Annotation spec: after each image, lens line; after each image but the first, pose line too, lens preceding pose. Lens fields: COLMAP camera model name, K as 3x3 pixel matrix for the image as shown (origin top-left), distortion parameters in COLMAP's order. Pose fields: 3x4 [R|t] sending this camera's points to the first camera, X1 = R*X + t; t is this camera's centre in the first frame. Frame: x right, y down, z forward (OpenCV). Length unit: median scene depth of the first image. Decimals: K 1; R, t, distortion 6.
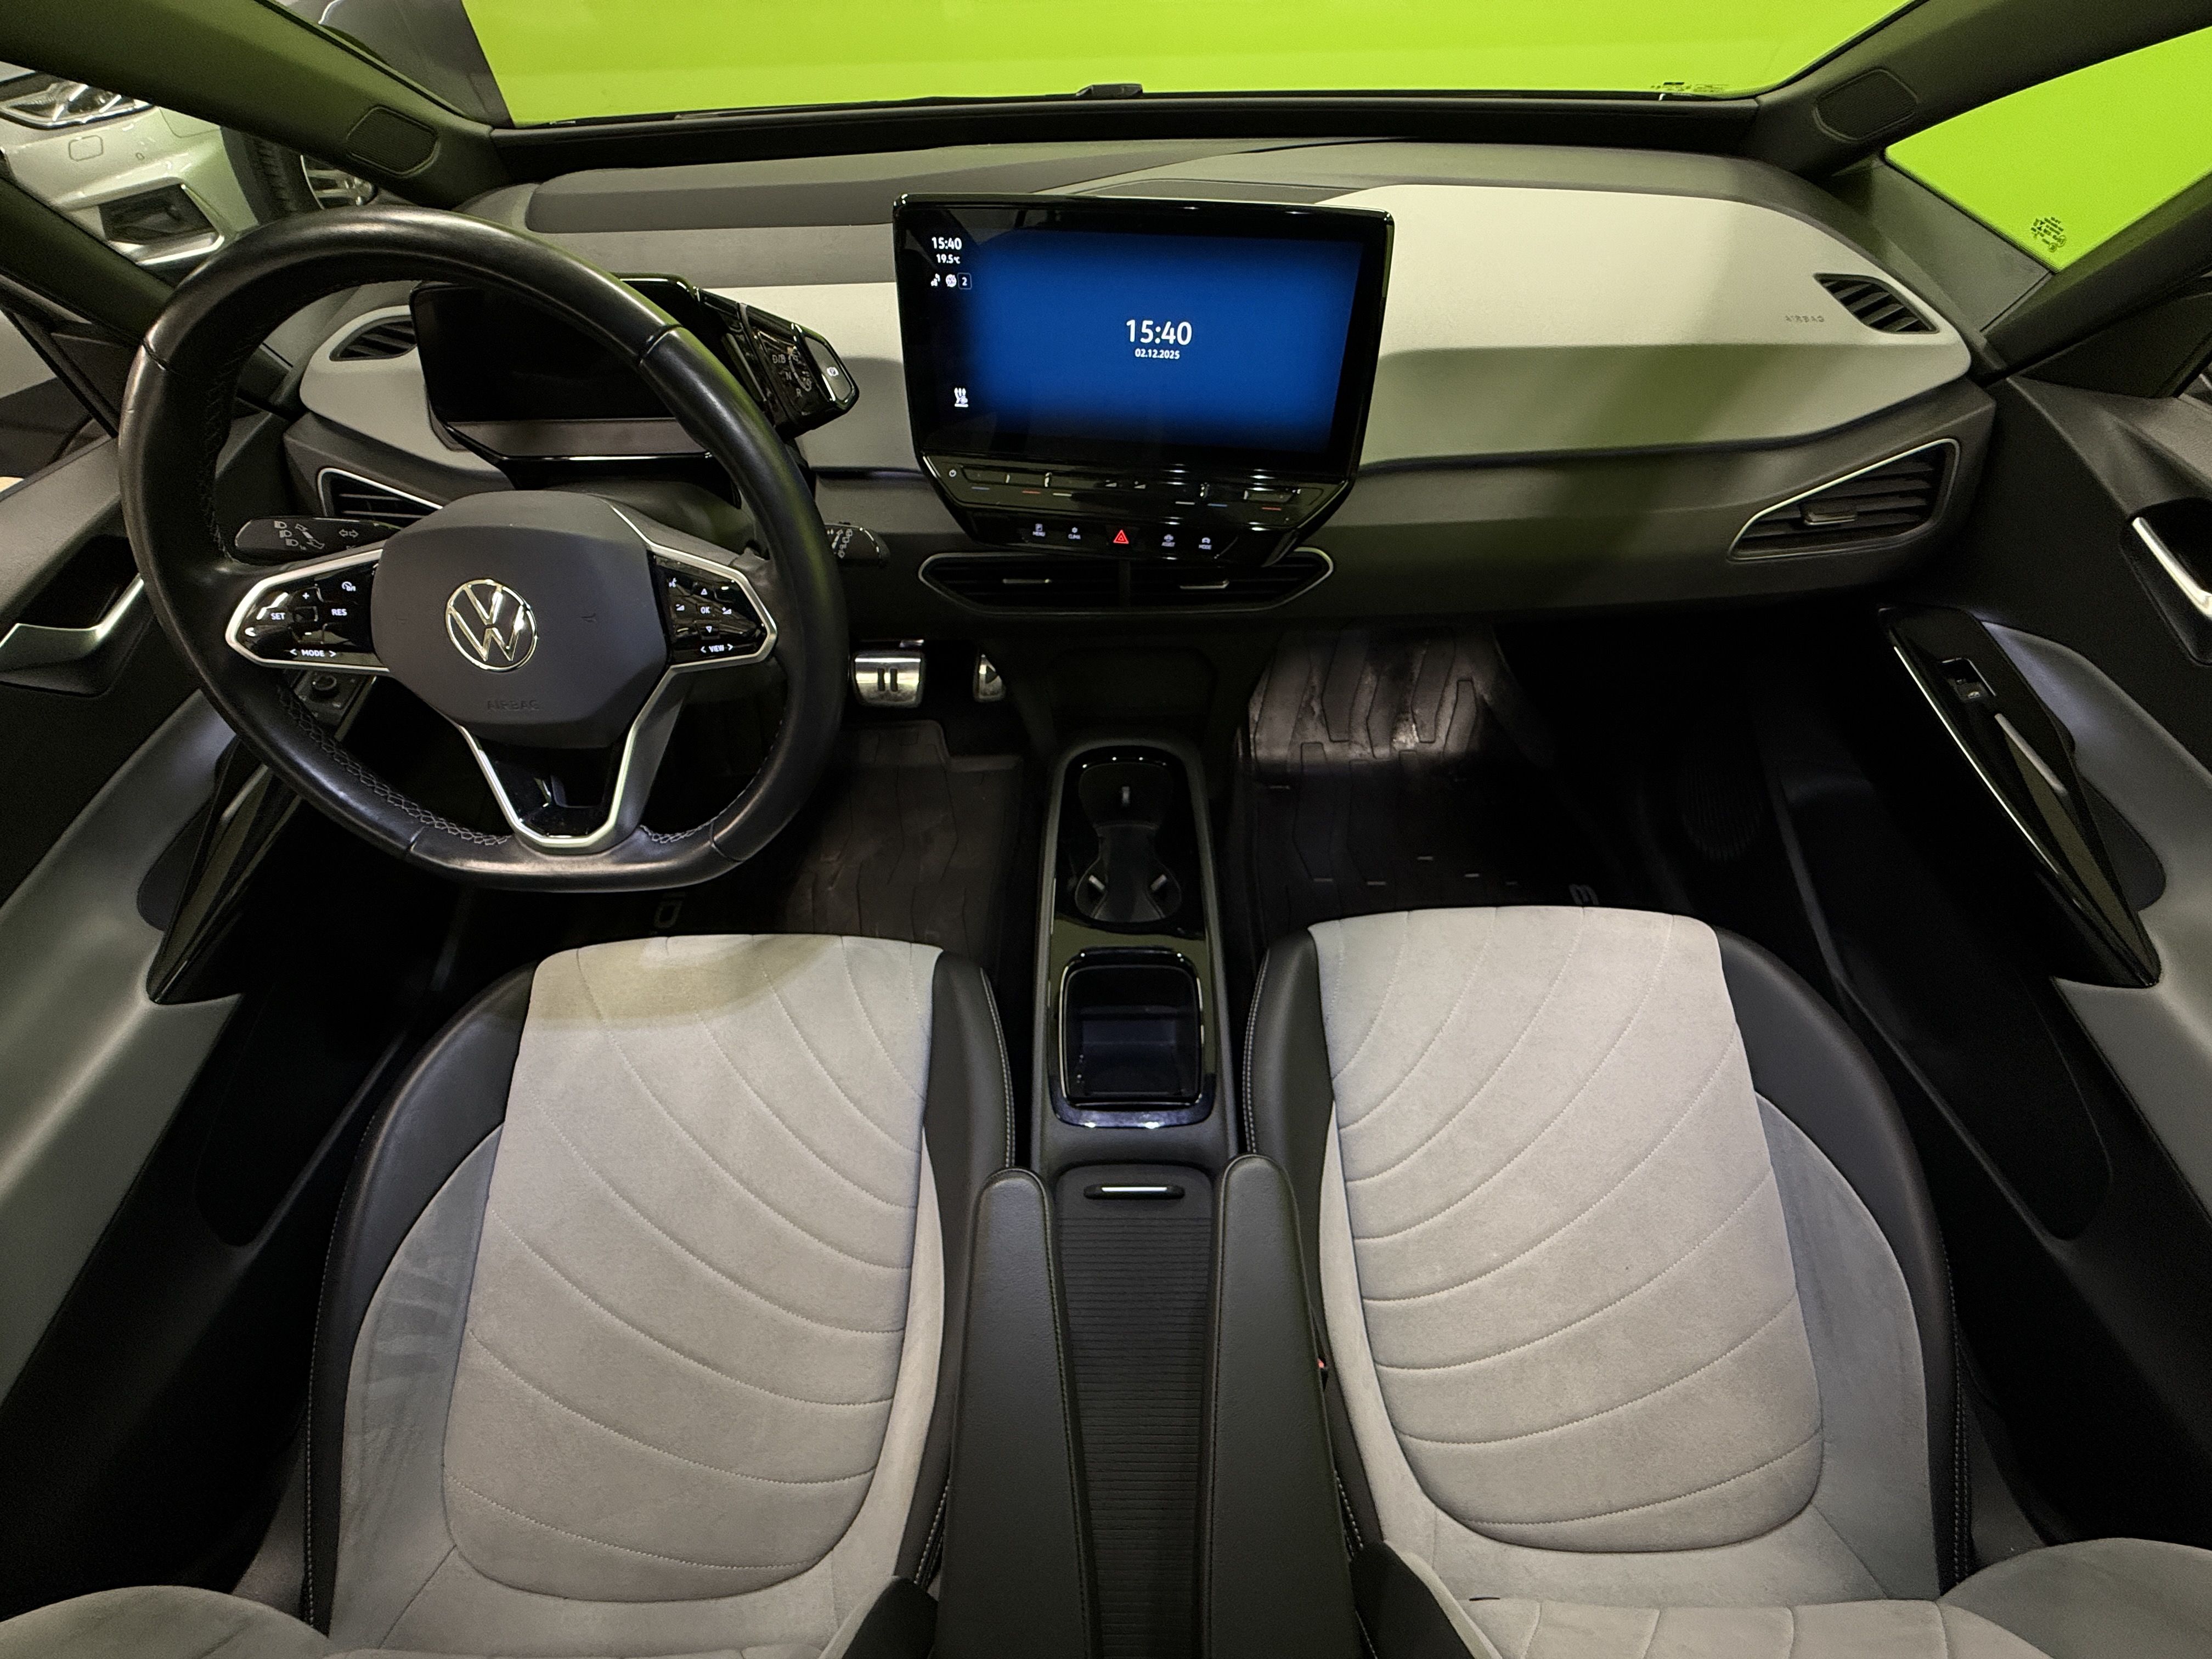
lens RADIAL K [[896.2, 0, 1105.7], [0, 896.2, 827.9], [0, 0, 1]] dist [-0.000553, -0.000013]
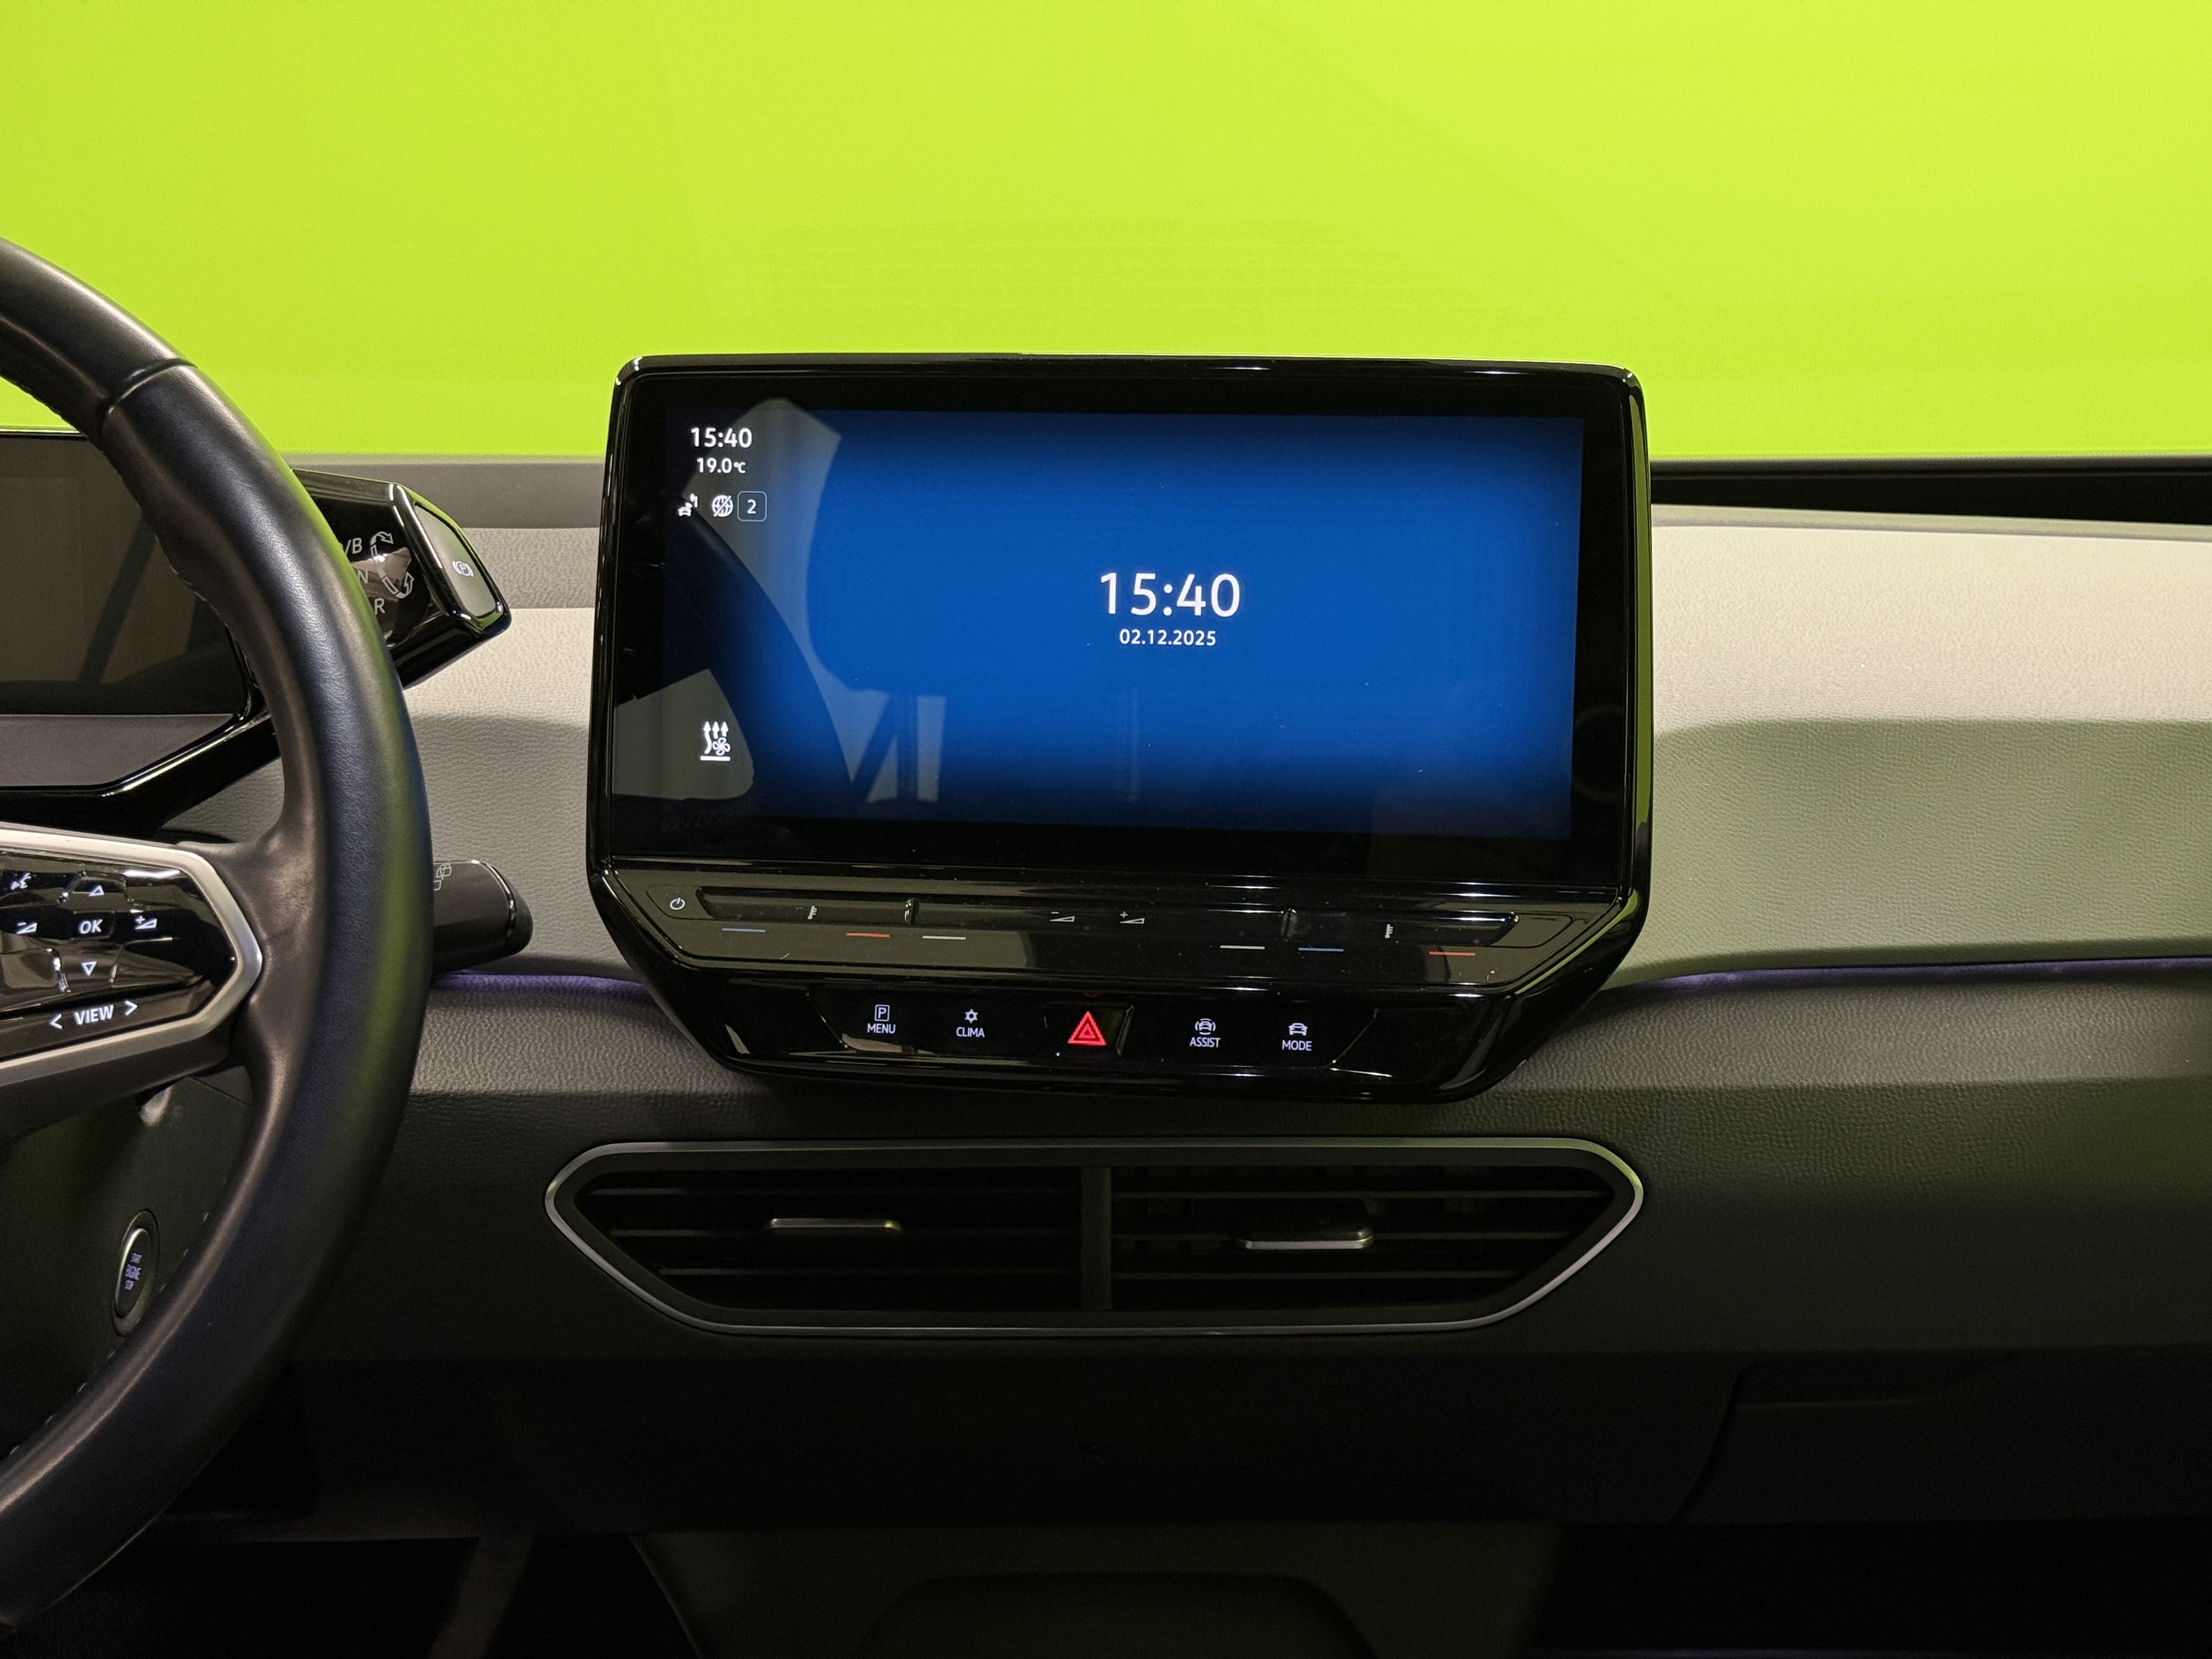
lens RADIAL K [[3075.5, 0, 1105.6], [0, 3075.5, 830.7], [0, 0, 1]] dist [0.088167, 0.000000]
pose [[0.999631, 0.012784, 0.023972, -0.009447], [0.005716, 0.763665, -0.645588, 0.550291], [-0.026560, 0.645486, 0.763310, -0.118711]]
